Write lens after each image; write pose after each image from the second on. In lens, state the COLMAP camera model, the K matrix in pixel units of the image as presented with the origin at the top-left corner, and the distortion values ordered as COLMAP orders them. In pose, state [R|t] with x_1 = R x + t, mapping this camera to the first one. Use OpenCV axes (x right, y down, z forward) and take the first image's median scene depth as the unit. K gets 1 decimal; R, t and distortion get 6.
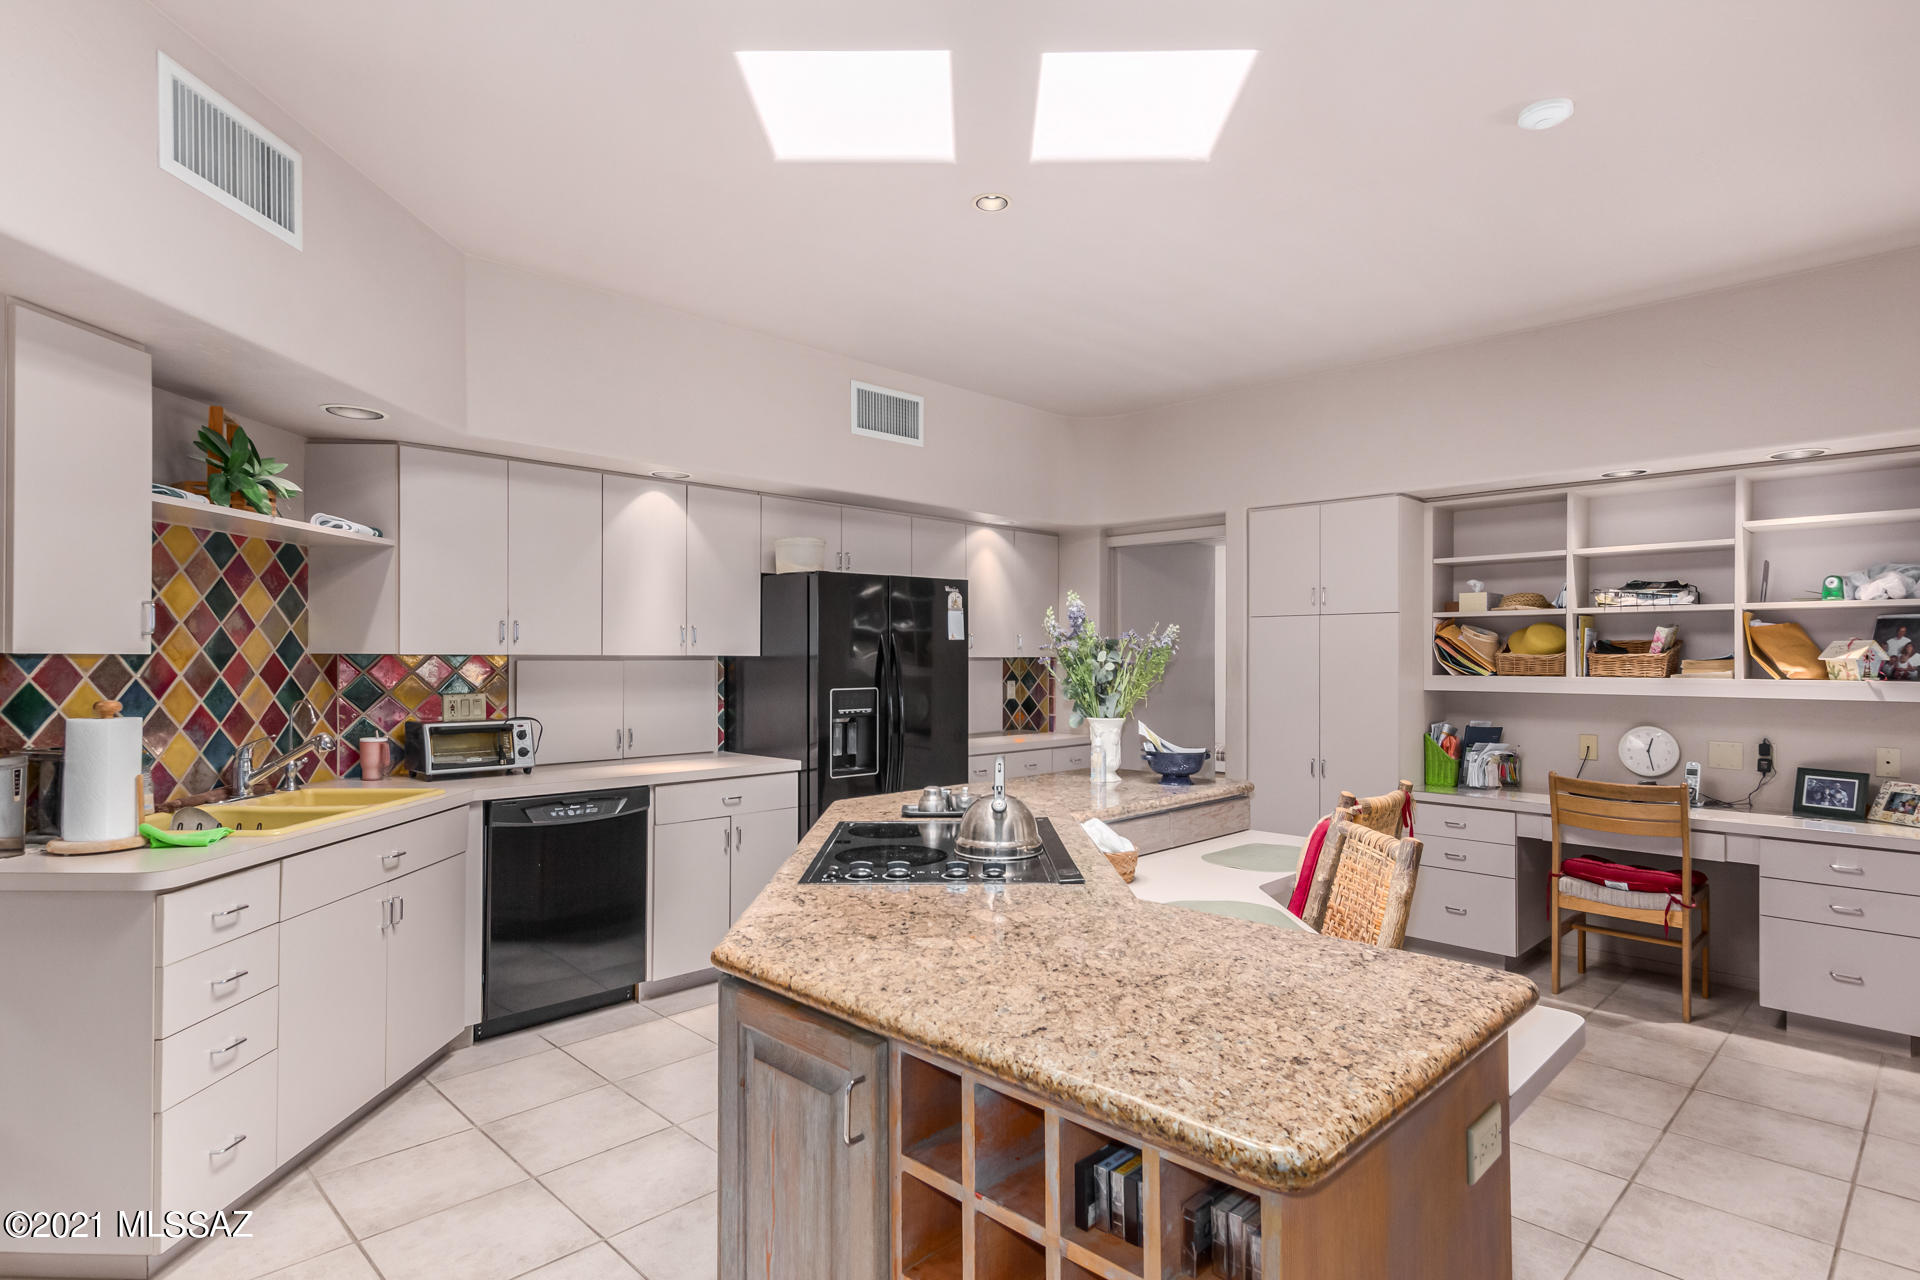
lens RADIAL K [[926.4, 0, 955.2], [0, 926.4, 653.7], [0, 0, 1]] dist [0.012704, 0.000379]
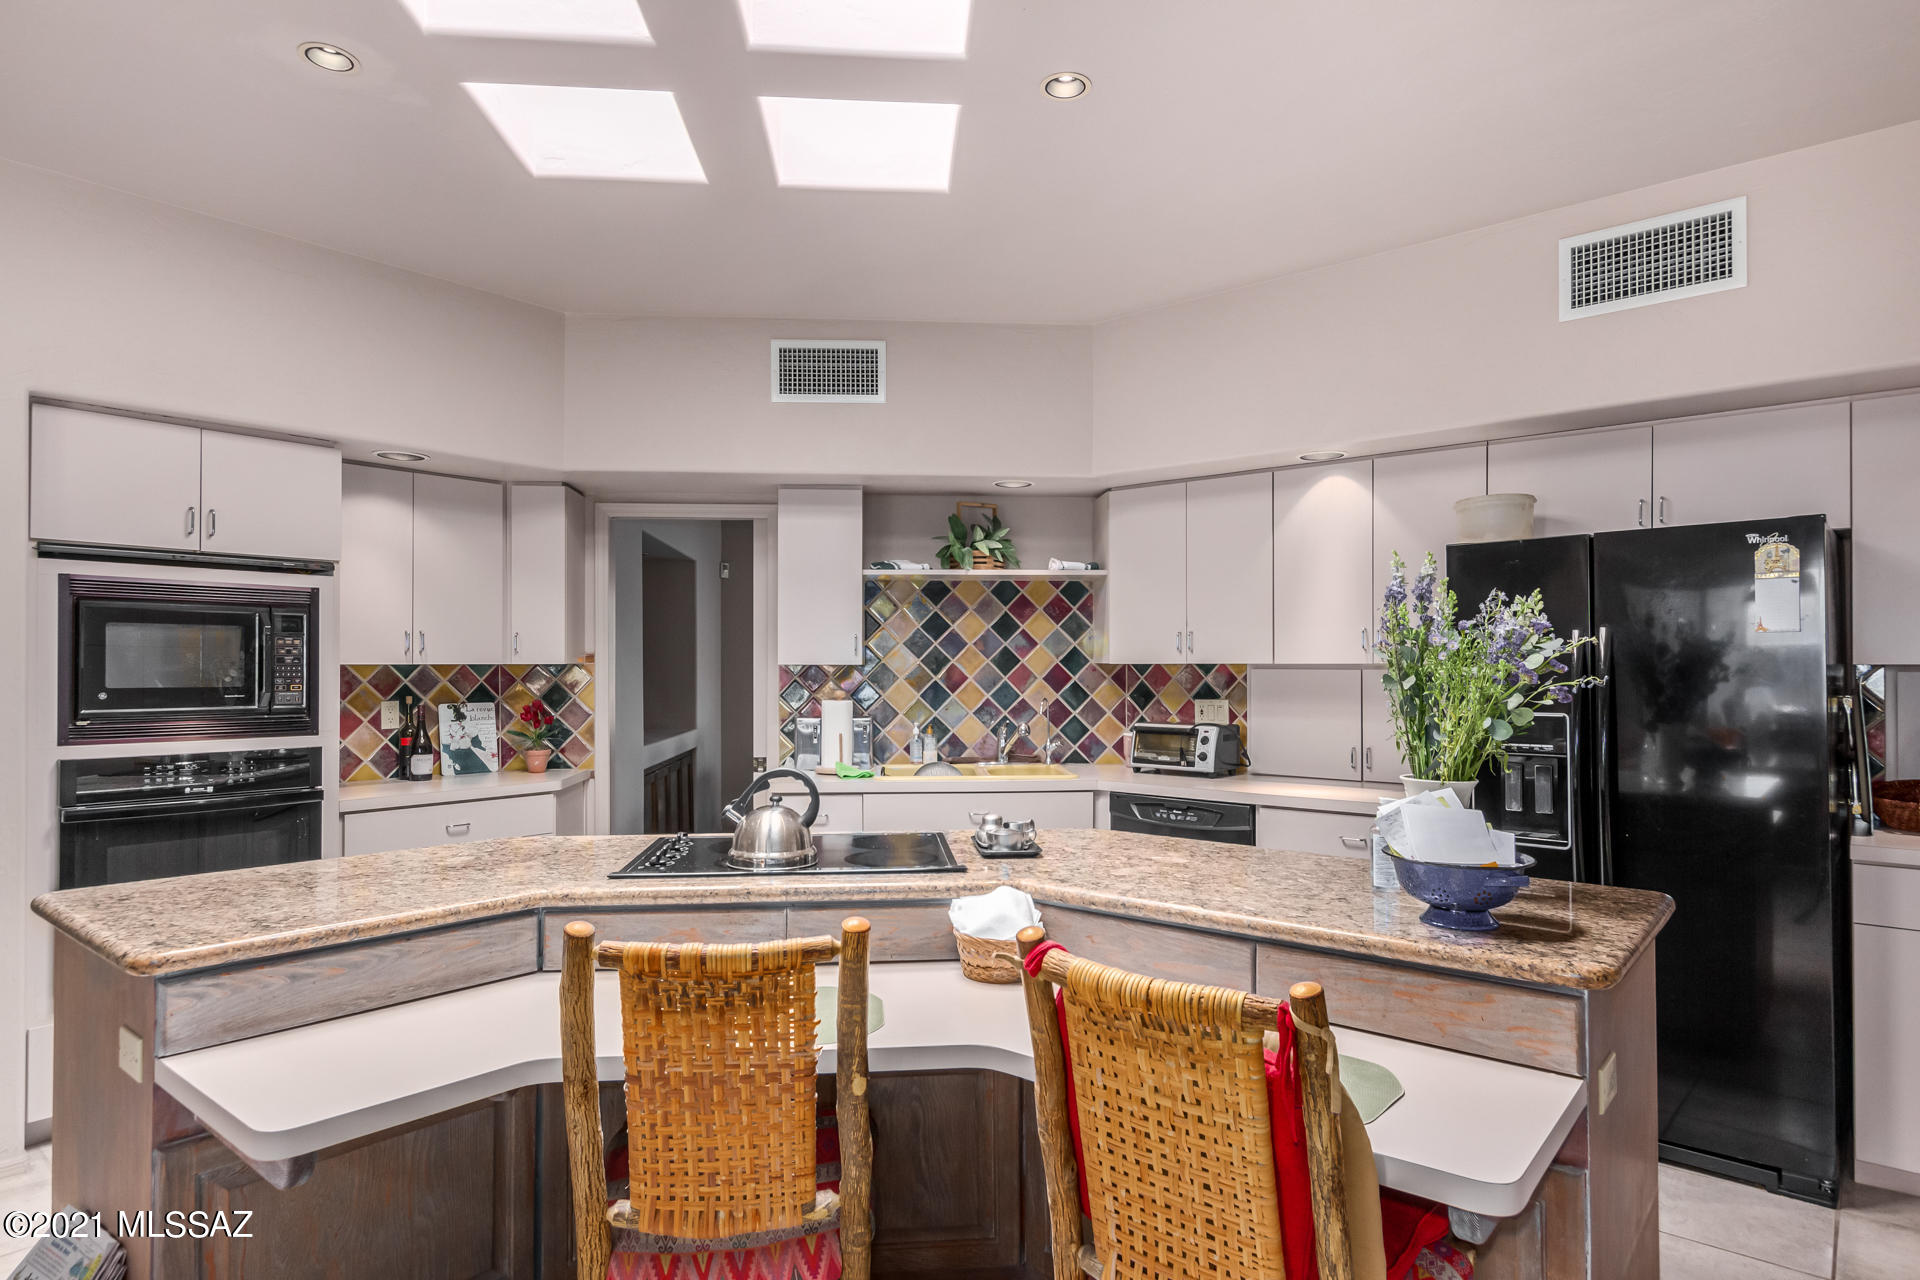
lens RADIAL K [[1035.2, 0, 968.9], [0, 1035.2, 651.9], [0, 0, 1]] dist [-0.002234, -0.000490]
pose [[0.139509, -0.014316, -0.990117, 0.725202], [0.005261, 0.999892, -0.013716, 0.002879], [0.990207, -0.003296, 0.139569, 0.642466]]
